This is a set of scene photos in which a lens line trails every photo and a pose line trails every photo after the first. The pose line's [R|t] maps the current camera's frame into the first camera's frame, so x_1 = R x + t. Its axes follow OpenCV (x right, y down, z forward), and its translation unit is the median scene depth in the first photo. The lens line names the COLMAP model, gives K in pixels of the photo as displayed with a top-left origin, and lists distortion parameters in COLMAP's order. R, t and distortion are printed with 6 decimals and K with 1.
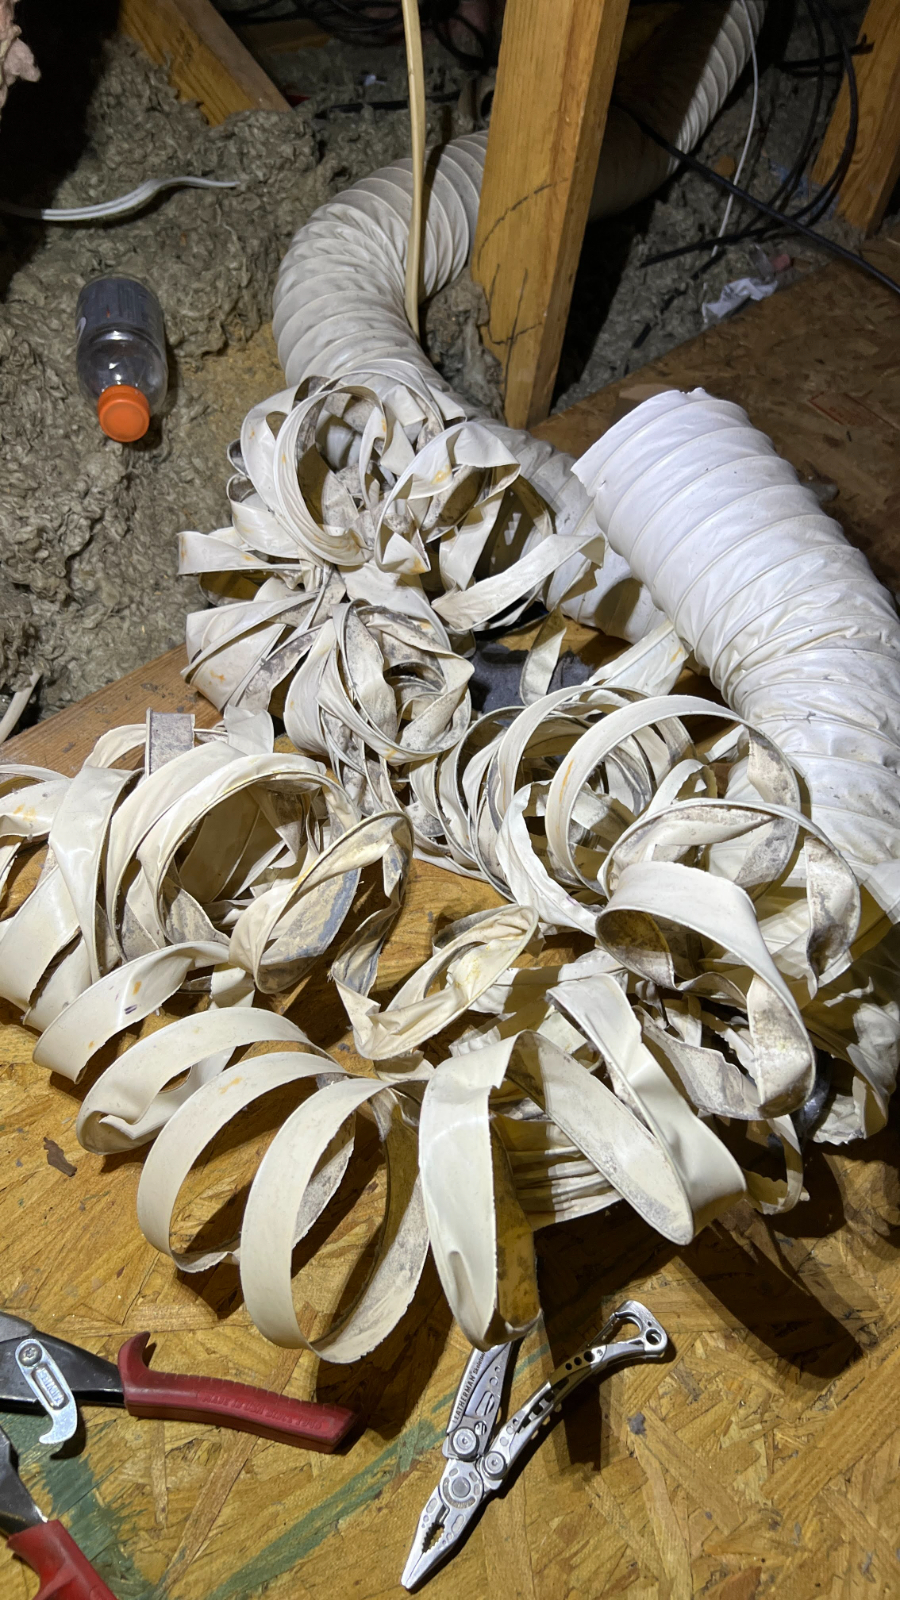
lens RADIAL K [[1229.0, 0, 450.0], [0, 1229.0, 800.0], [0, 0, 1]] dist [0.015843, -0.001946]
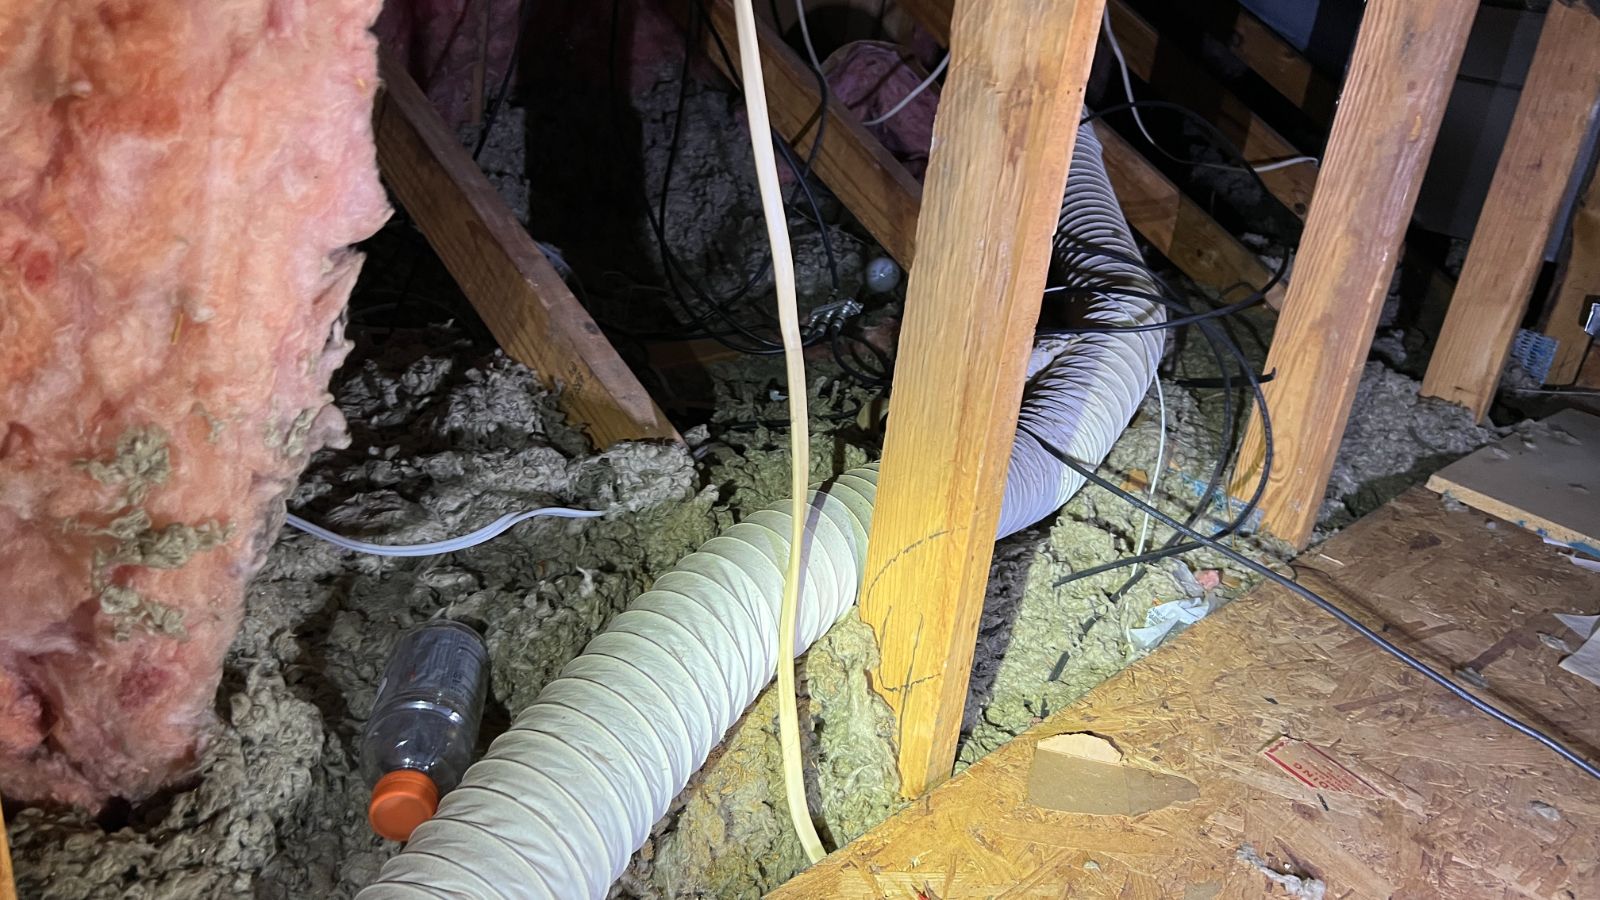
lens RADIAL K [[1219.1, 0, 800.0], [0, 1219.1, 450.0], [0, 0, 1]] dist [0.089837, -0.166805]
pose [[0.998215, 0.019347, -0.056496, 0.021070], [-0.041855, 0.901461, -0.430831, -0.153737], [0.042593, 0.432427, 0.900662, 0.164043]]
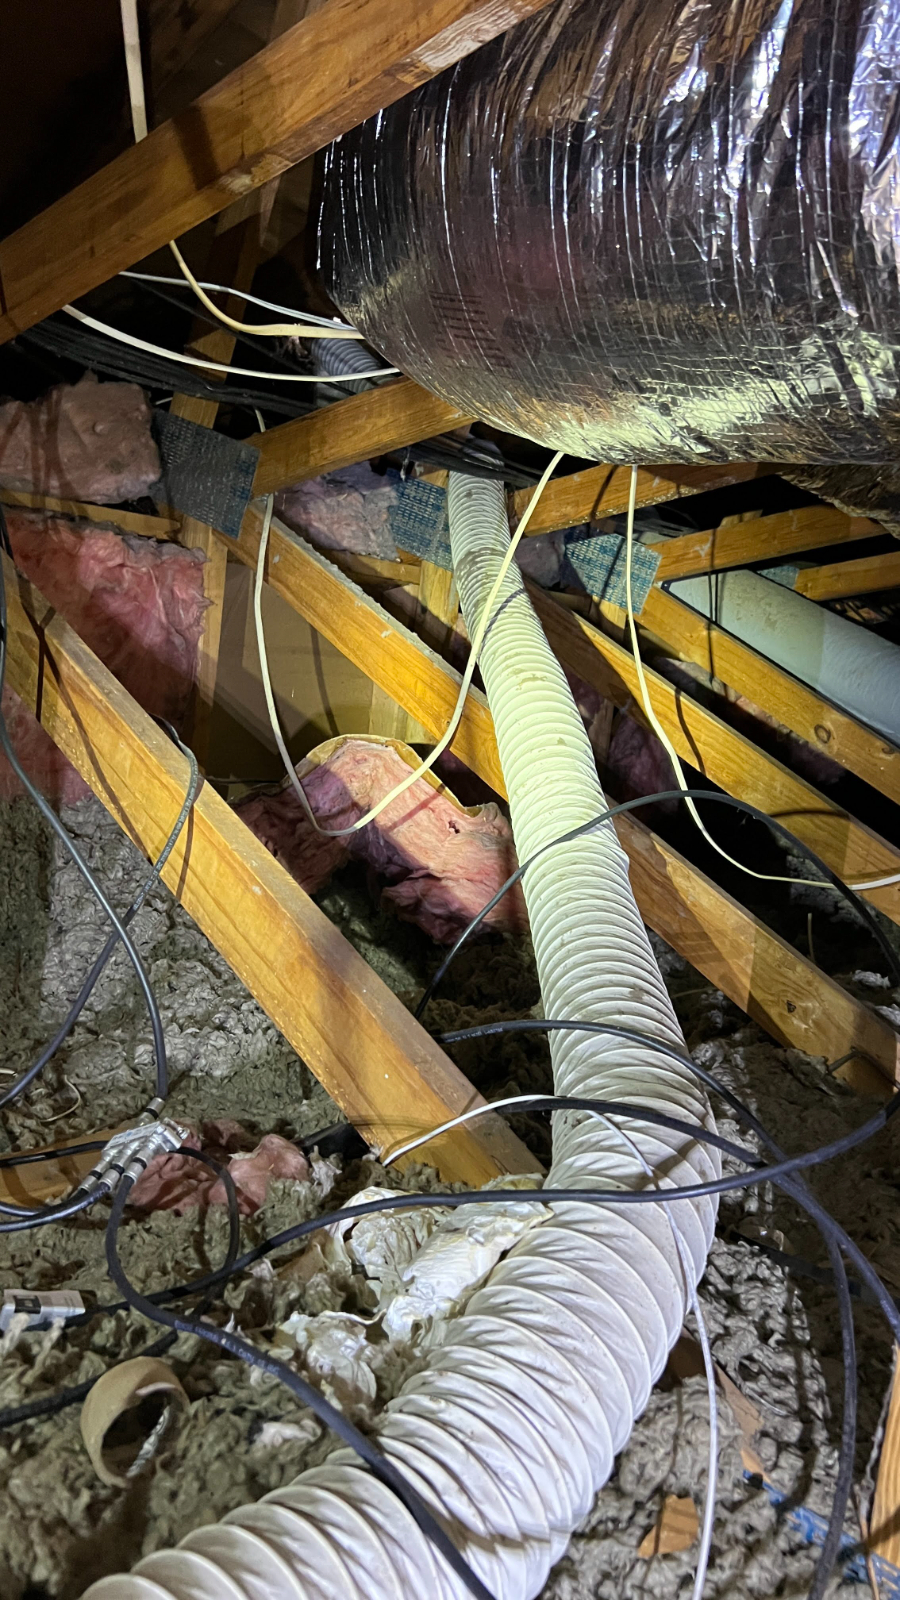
lens RADIAL K [[1219.1, 0, 439.1], [0, 1219.1, 804.5], [0, 0, 1]] dist [0.089837, -0.166805]
pose [[0.998614, -0.013204, -0.050939, 0.220089], [-0.024532, 0.739560, -0.672643, -0.544832], [0.046554, 0.672961, 0.738212, 0.645850]]
